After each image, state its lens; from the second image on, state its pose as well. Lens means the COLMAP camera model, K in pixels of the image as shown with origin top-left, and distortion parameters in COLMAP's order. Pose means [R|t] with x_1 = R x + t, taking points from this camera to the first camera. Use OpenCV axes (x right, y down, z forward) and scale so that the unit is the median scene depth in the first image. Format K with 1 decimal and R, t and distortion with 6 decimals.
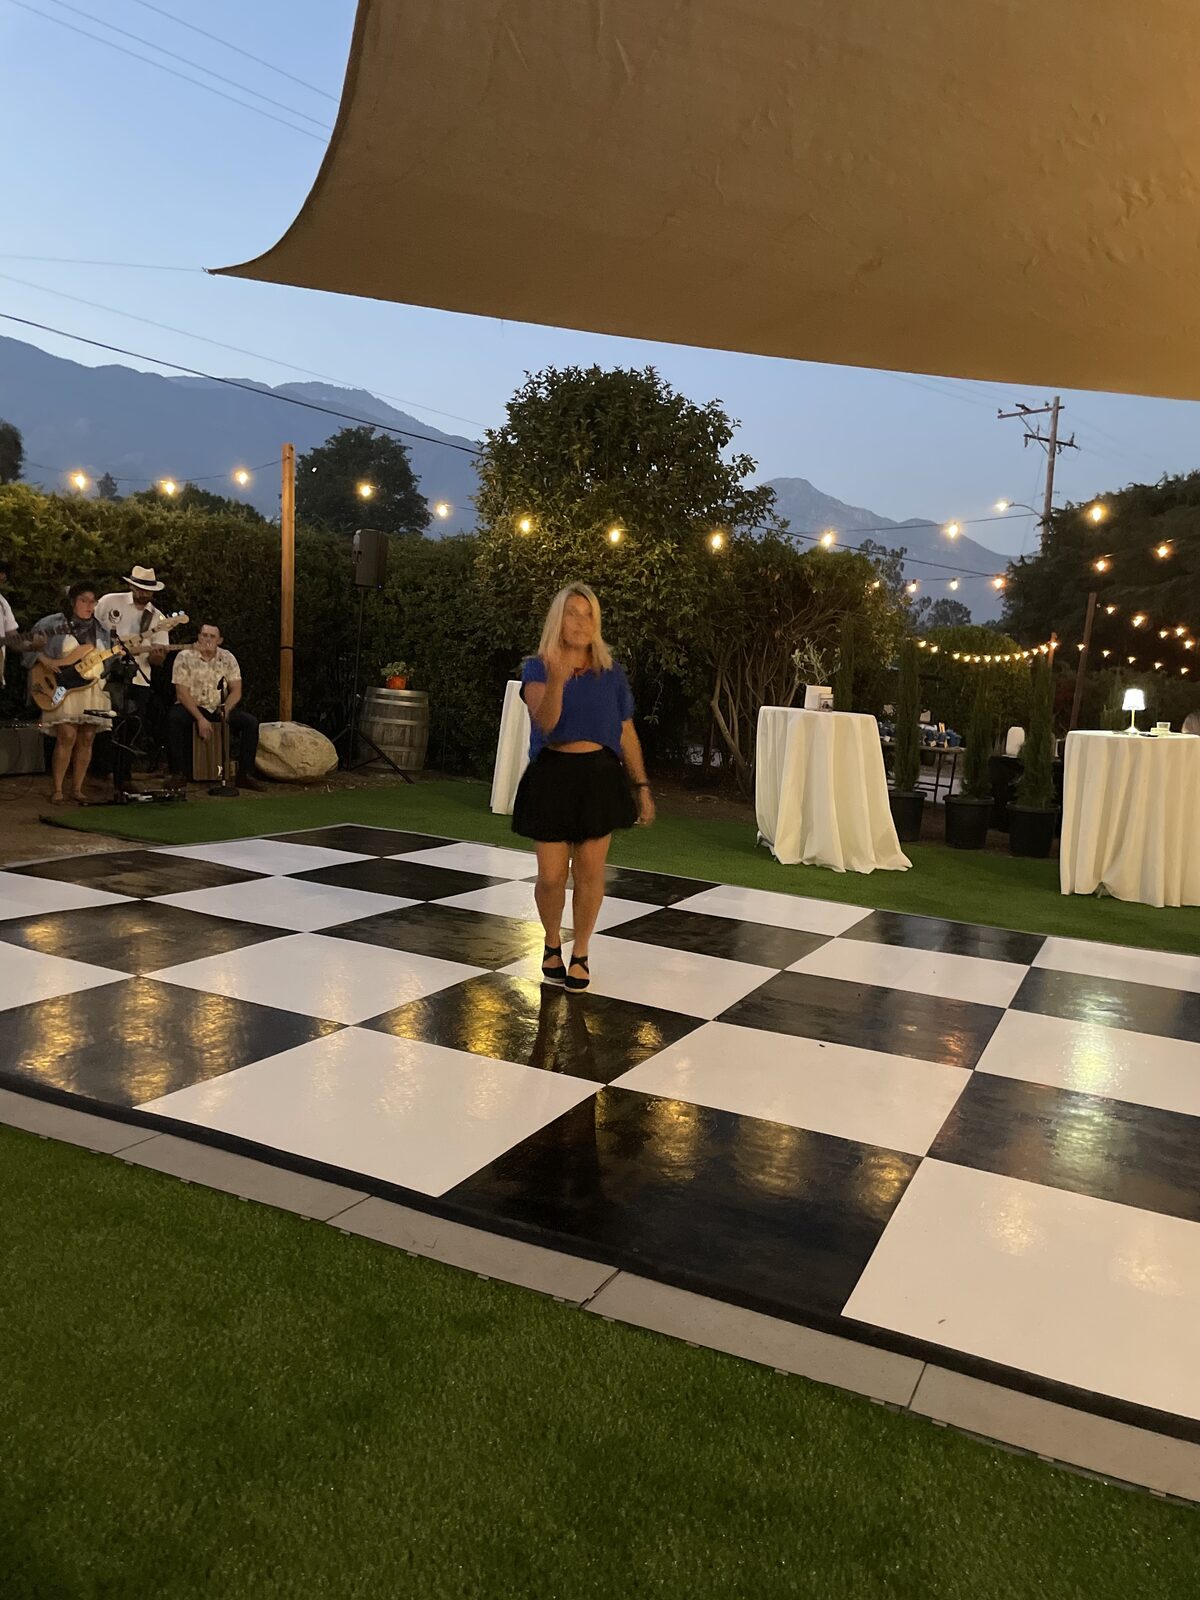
lens RADIAL K [[1215.8, 0, 593.7], [0, 1215.8, 803.7], [0, 0, 1]] dist [0.047645, 0.001662]
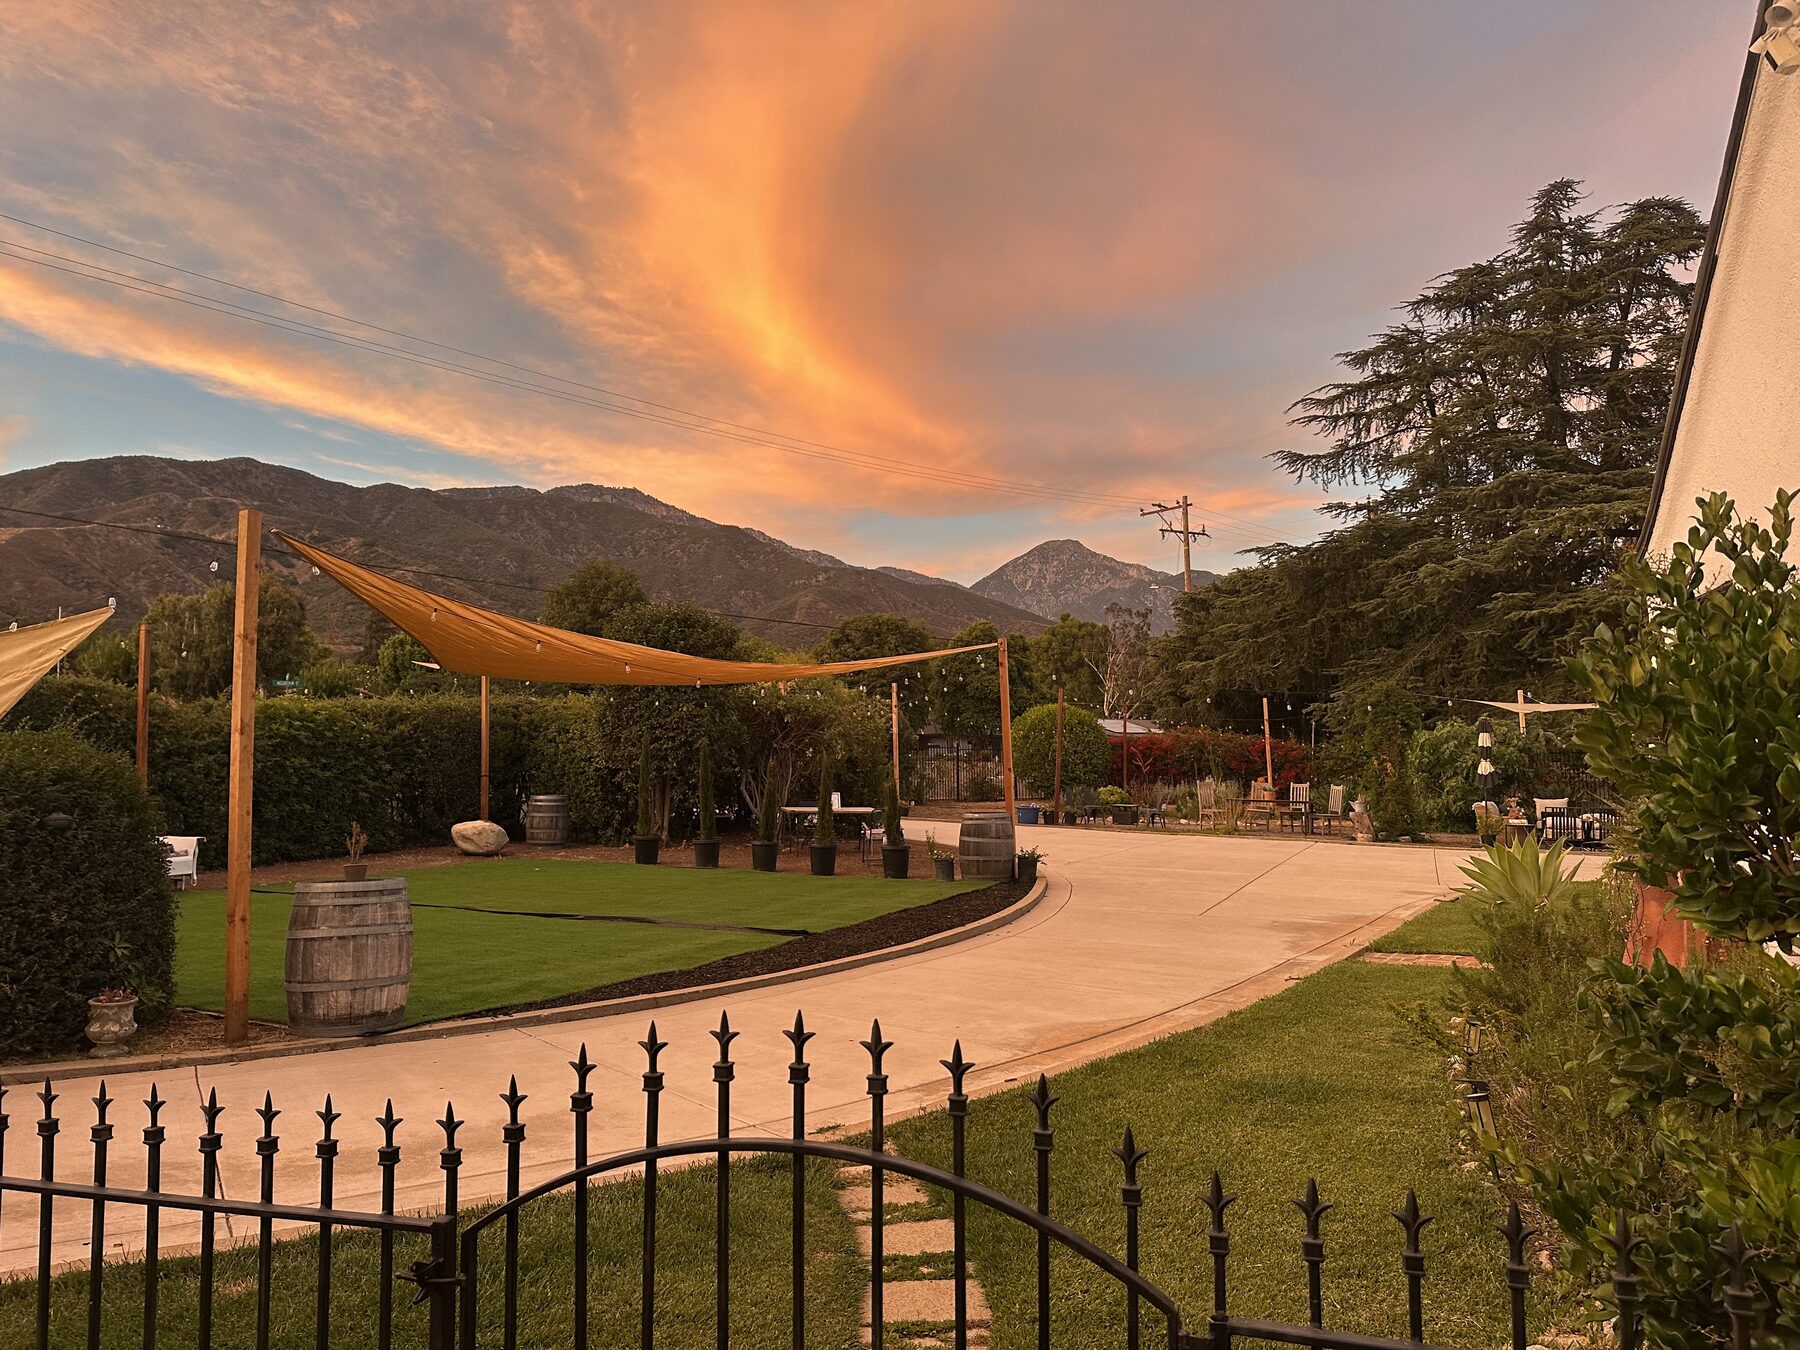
lens RADIAL K [[1250.7, 0, 909.2], [0, 1250.7, 674.1], [0, 0, 1]] dist [0.004102, -0.000070]
pose [[0.996726, -0.076265, 0.026864, 0.285196], [0.079639, 0.983404, -0.163015, 0.058923], [-0.013986, 0.164620, 0.986258, -0.699992]]
